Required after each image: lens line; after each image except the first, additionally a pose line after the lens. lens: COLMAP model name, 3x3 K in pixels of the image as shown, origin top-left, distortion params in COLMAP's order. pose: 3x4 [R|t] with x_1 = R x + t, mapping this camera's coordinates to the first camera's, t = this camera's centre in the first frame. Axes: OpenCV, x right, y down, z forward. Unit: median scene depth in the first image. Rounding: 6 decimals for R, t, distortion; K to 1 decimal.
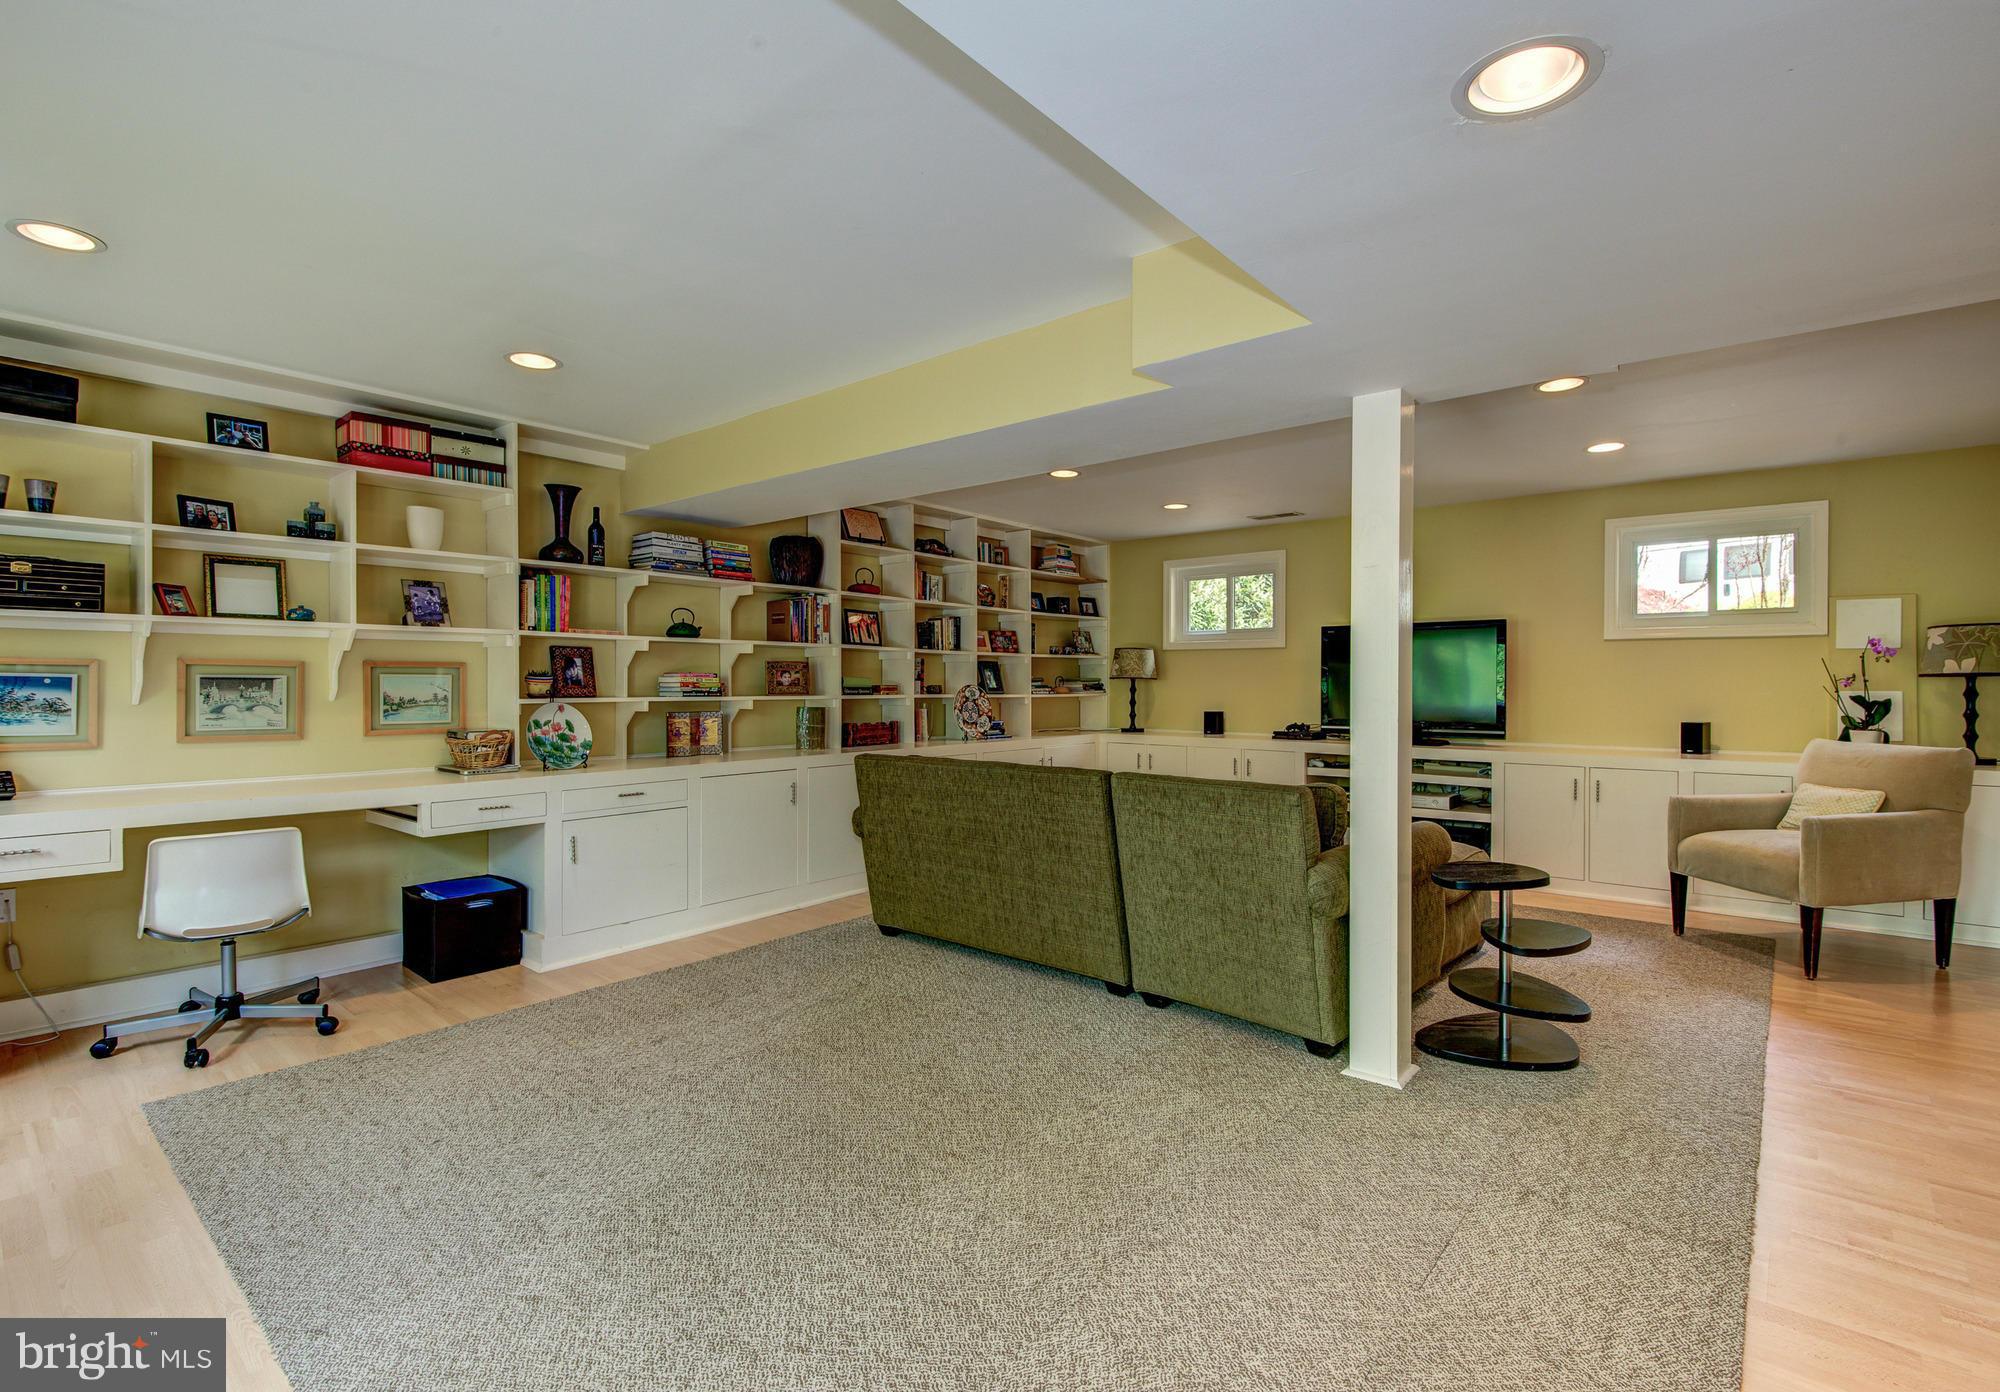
lens RADIAL K [[915.4, 0, 989.0], [0, 915.4, 688.8], [0, 0, 1]] dist [0.000502, -0.020851]
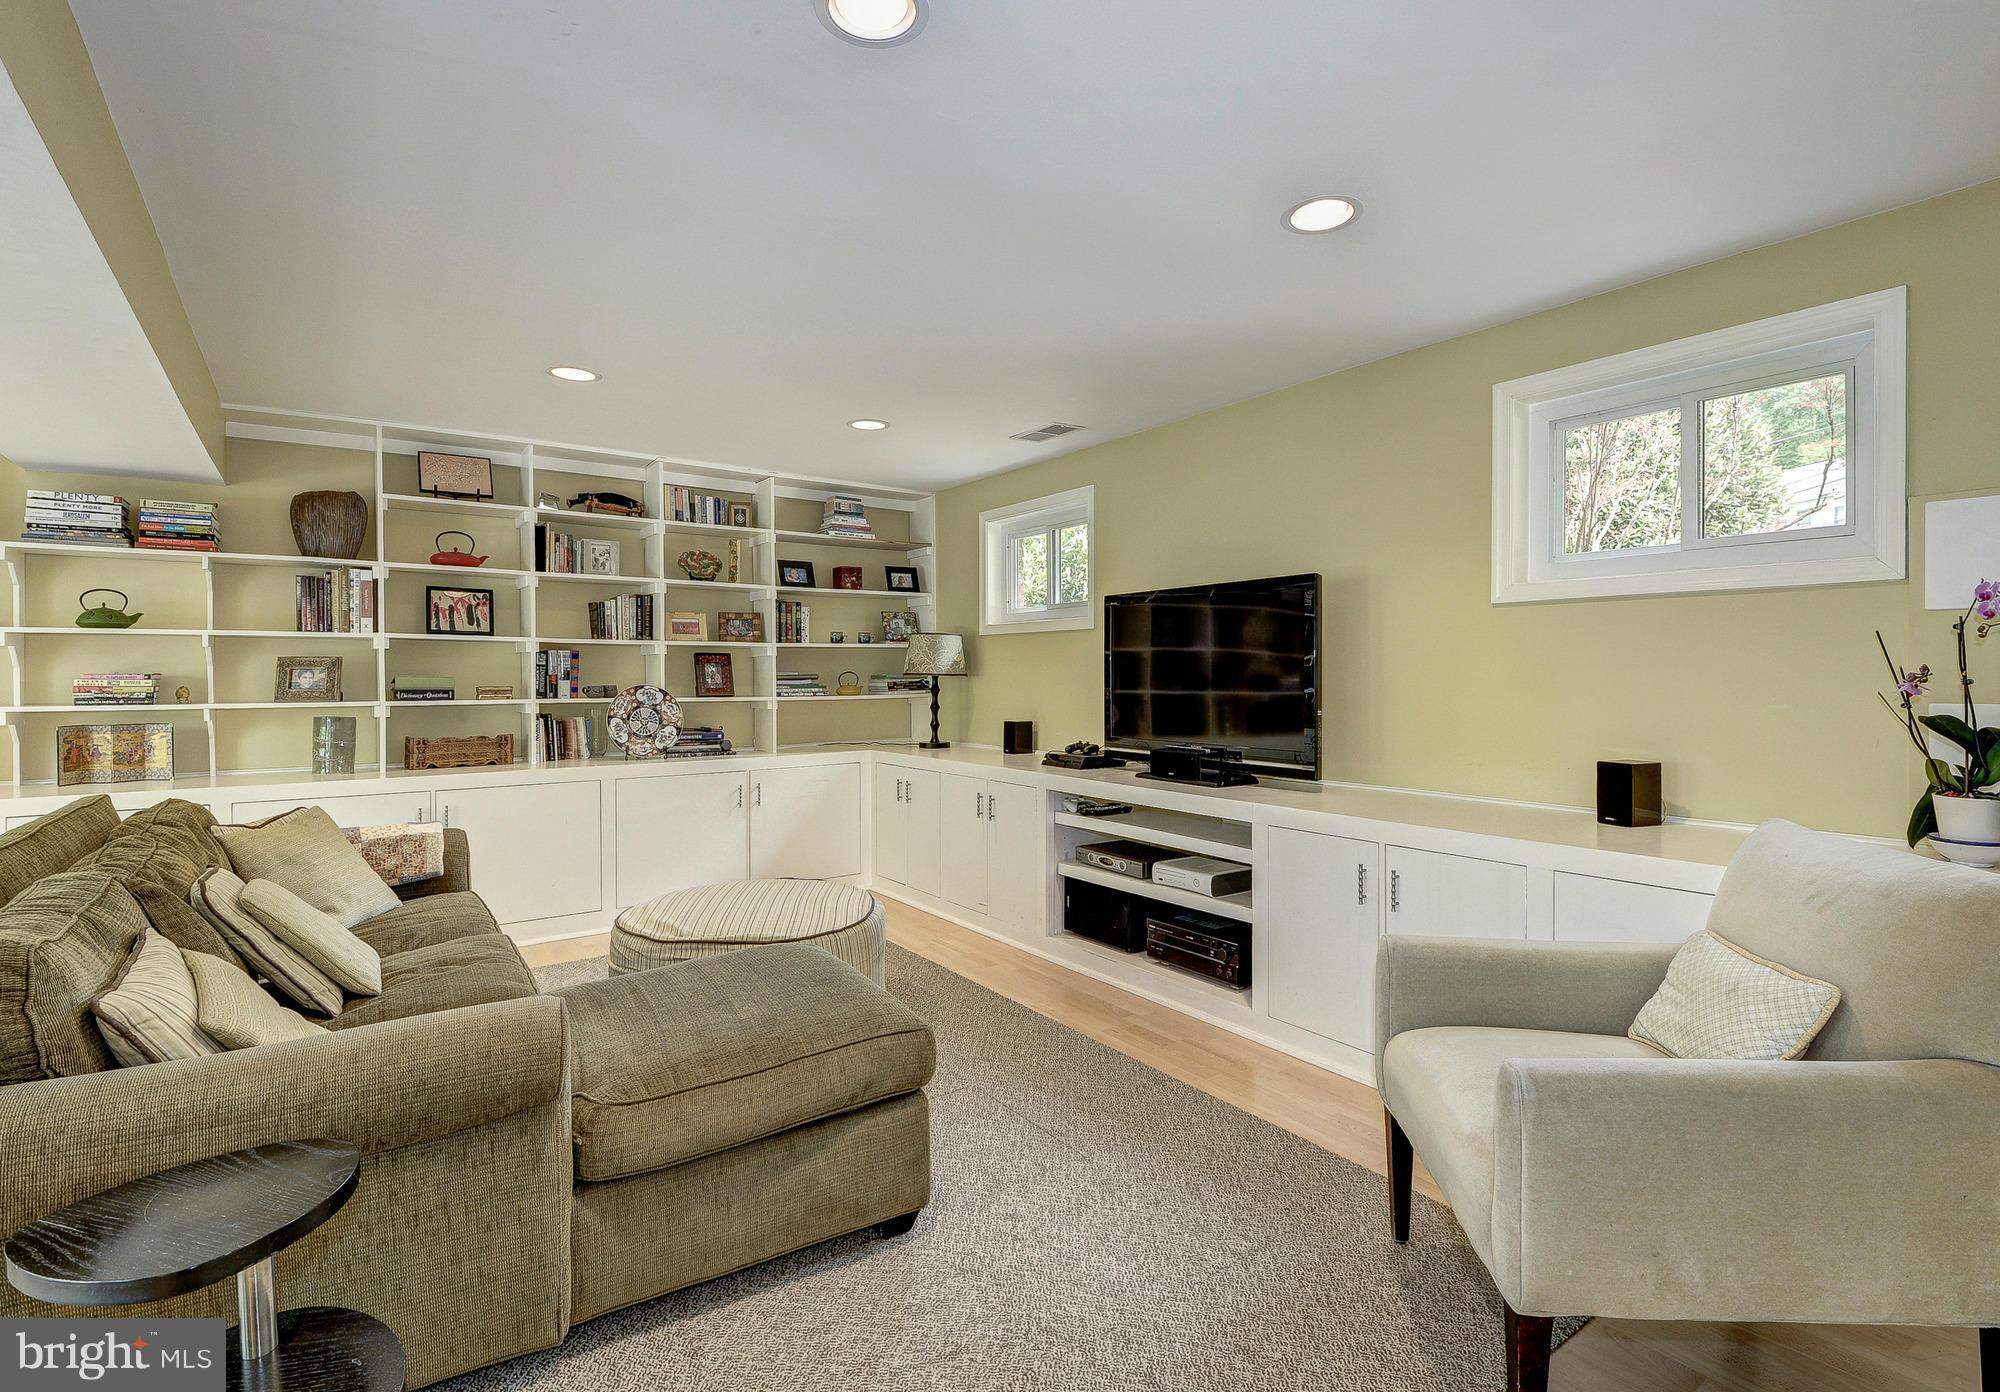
lens RADIAL K [[932.3, 0, 1011.0], [0, 932.3, 691.5], [0, 0, 1]] dist [0.003386, -0.017131]
pose [[0.971977, 0.000495, -0.235074, 0.452418], [0.002426, 0.999923, 0.012138, -0.007686], [0.235062, -0.012368, 0.971902, 0.331788]]
